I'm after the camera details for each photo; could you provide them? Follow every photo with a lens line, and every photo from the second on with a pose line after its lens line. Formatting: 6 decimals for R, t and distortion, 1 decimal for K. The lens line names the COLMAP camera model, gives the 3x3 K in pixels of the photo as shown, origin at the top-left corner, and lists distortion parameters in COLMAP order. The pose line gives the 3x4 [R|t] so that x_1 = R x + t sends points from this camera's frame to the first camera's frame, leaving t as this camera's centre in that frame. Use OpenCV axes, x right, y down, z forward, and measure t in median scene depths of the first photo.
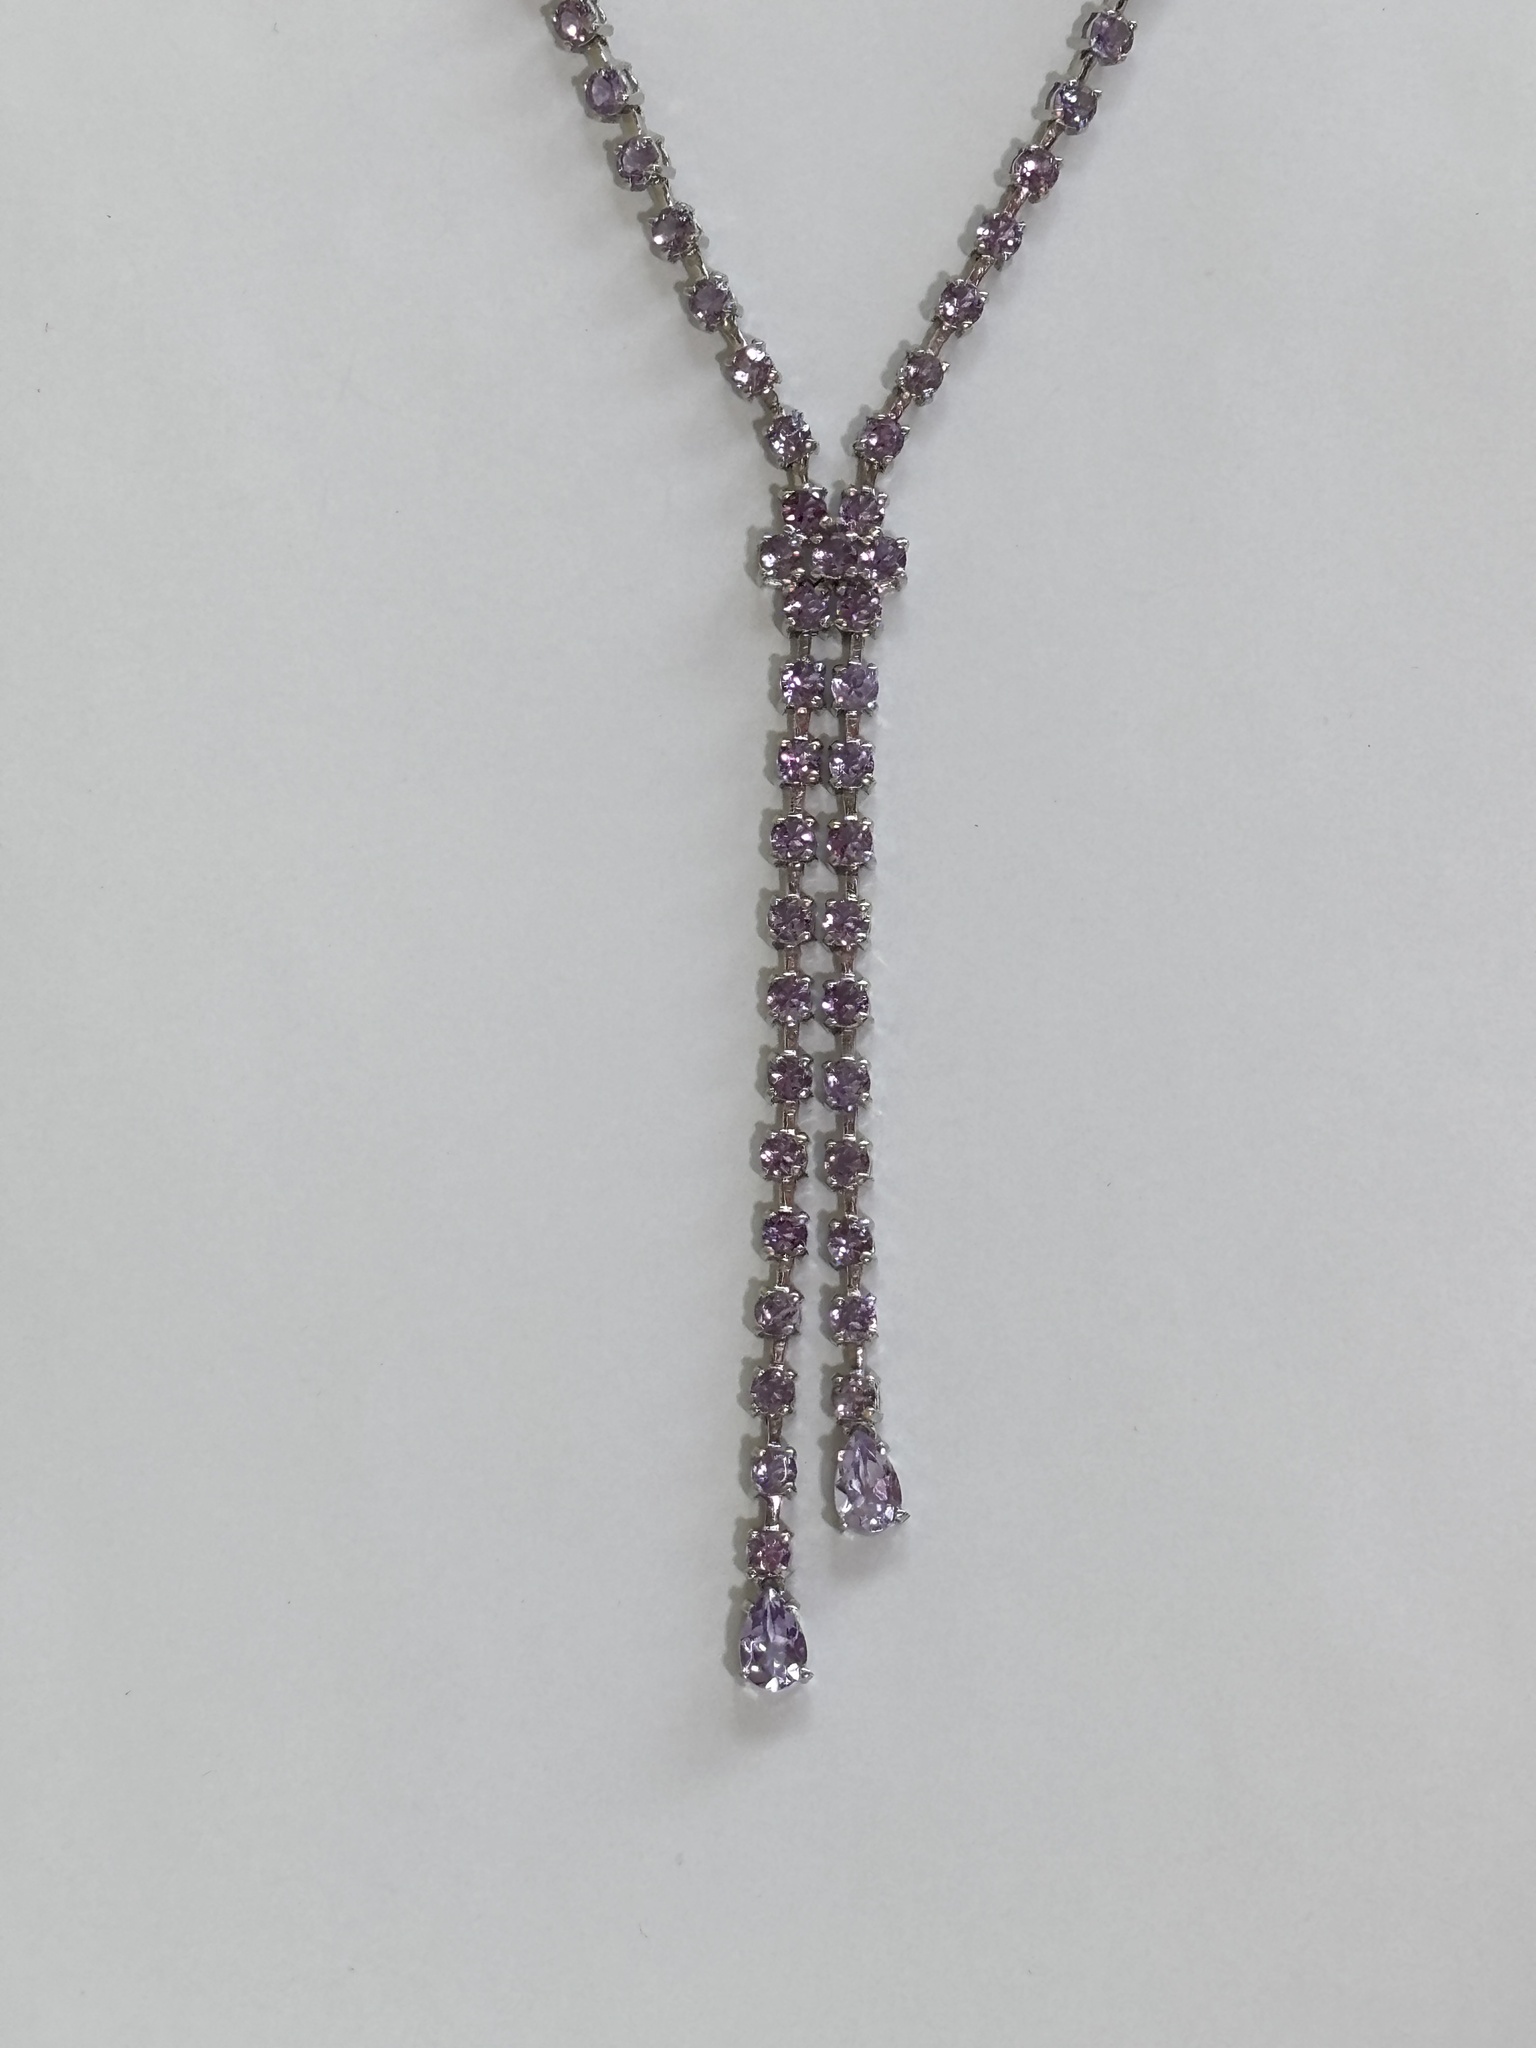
lens RADIAL K [[6124.1, 0, 768.0], [0, 6124.1, 1024.0], [0, 0, 1]] dist [0.065775, -0.648043]
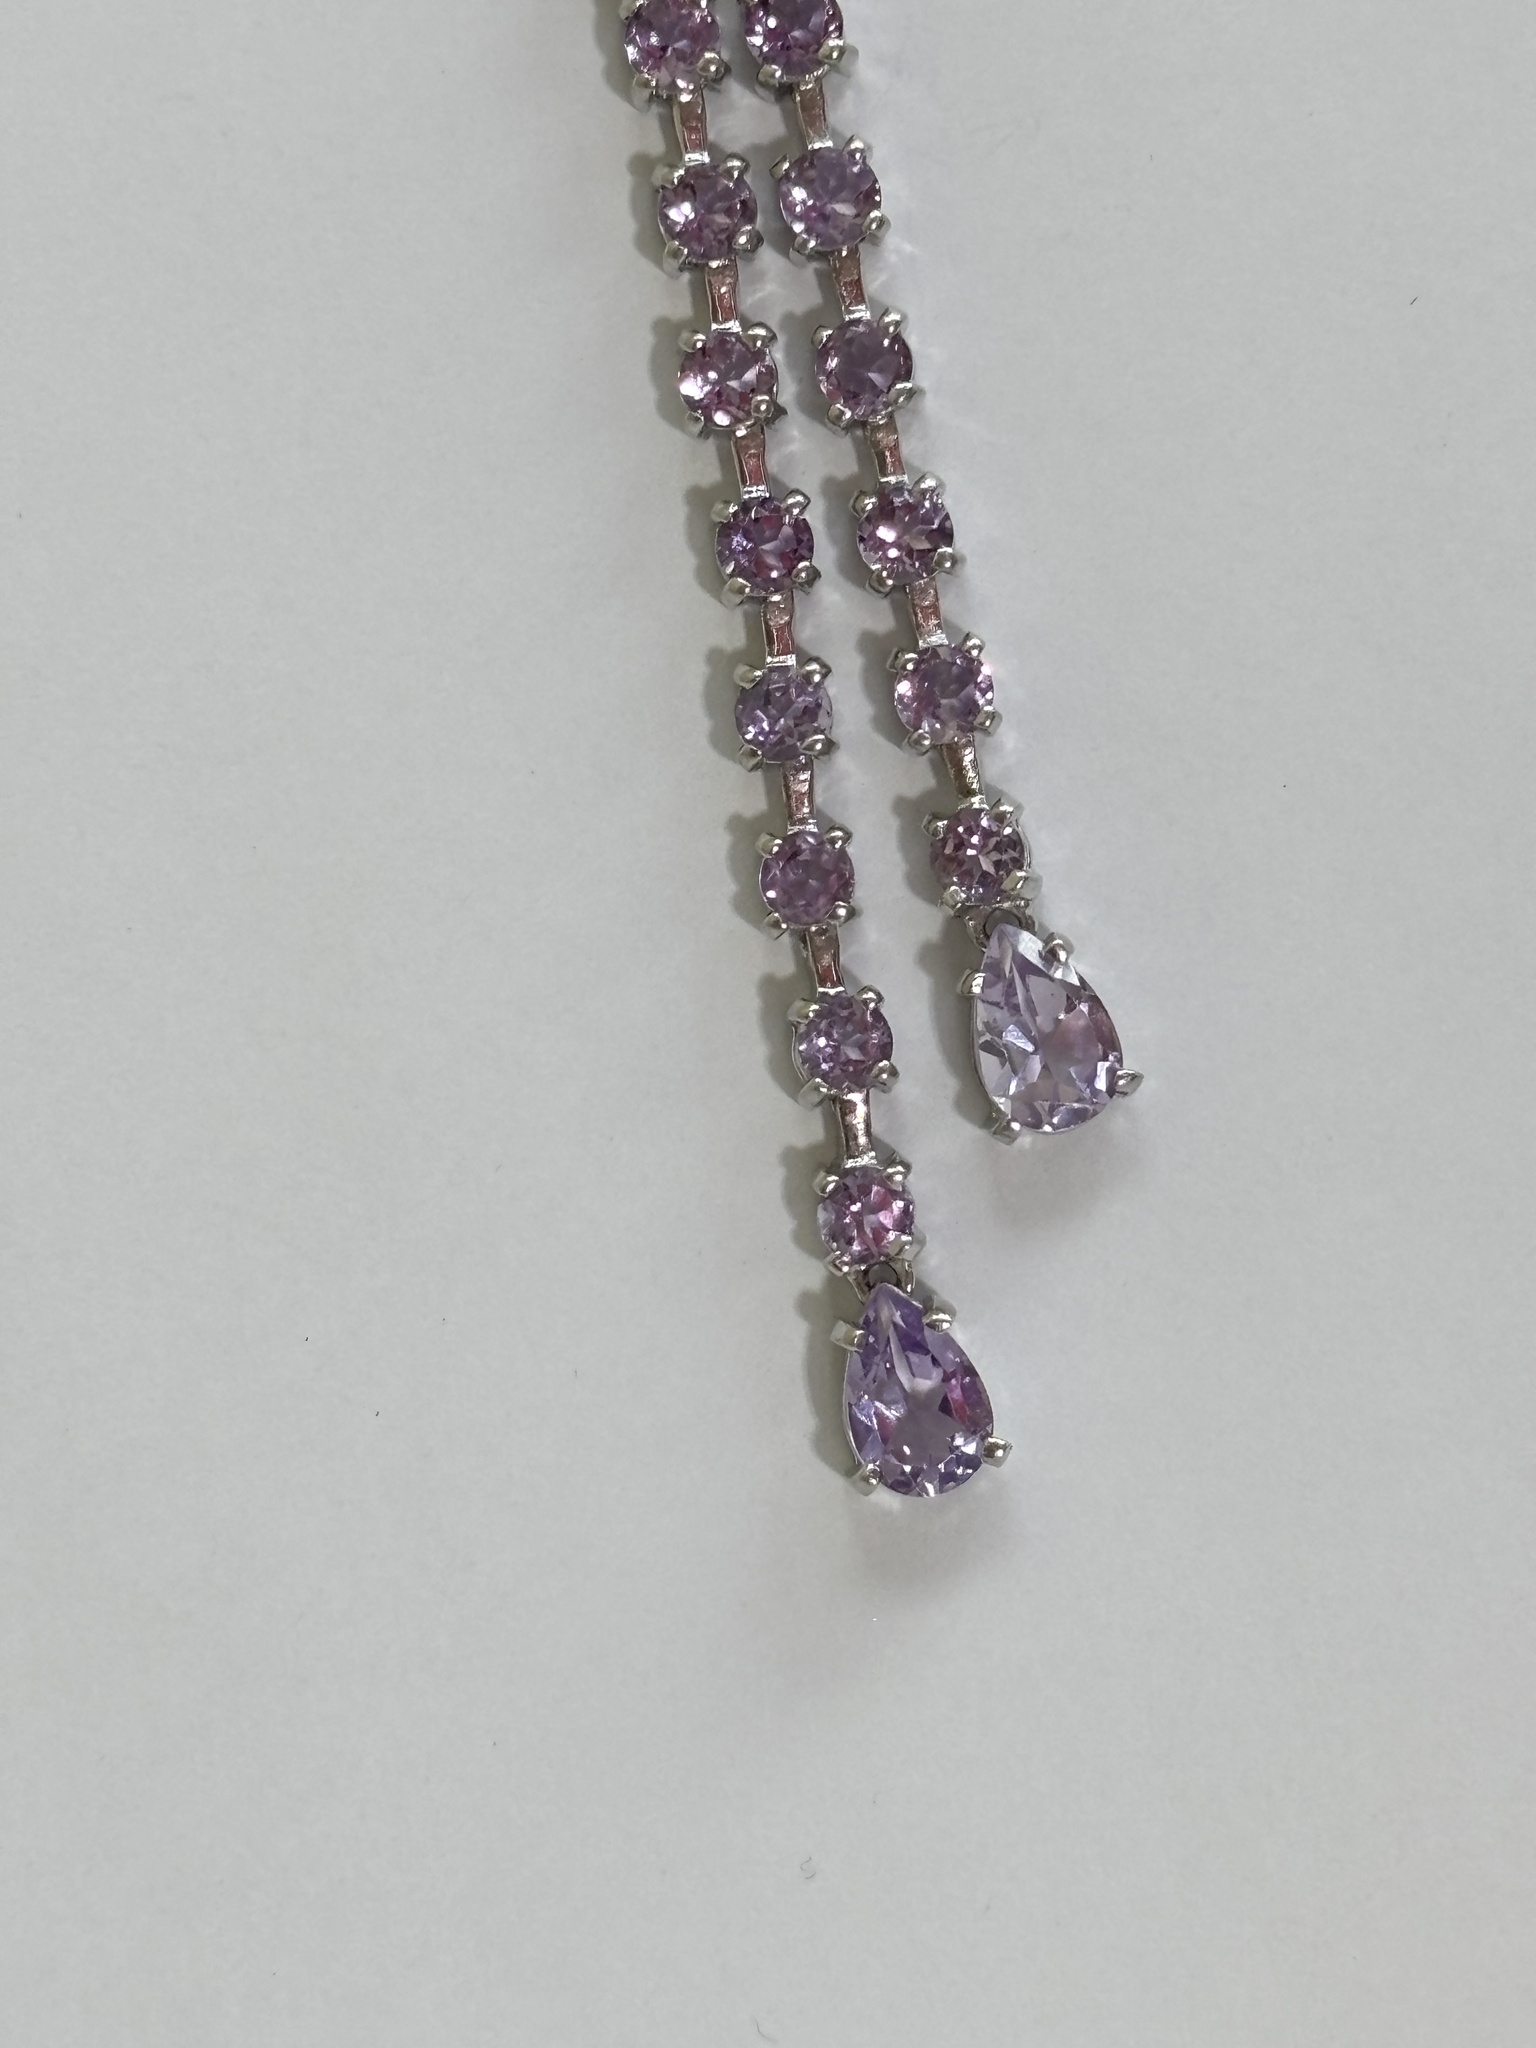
lens RADIAL K [[6124.1, 0, 768.0], [0, 6124.1, 1024.0], [0, 0, 1]] dist [0.065775, -0.648043]
pose [[0.978411, -0.204685, 0.028571, -0.017723], [0.199150, 0.970710, 0.134395, 0.007021], [-0.055243, -0.125804, 0.990516, 0.530455]]
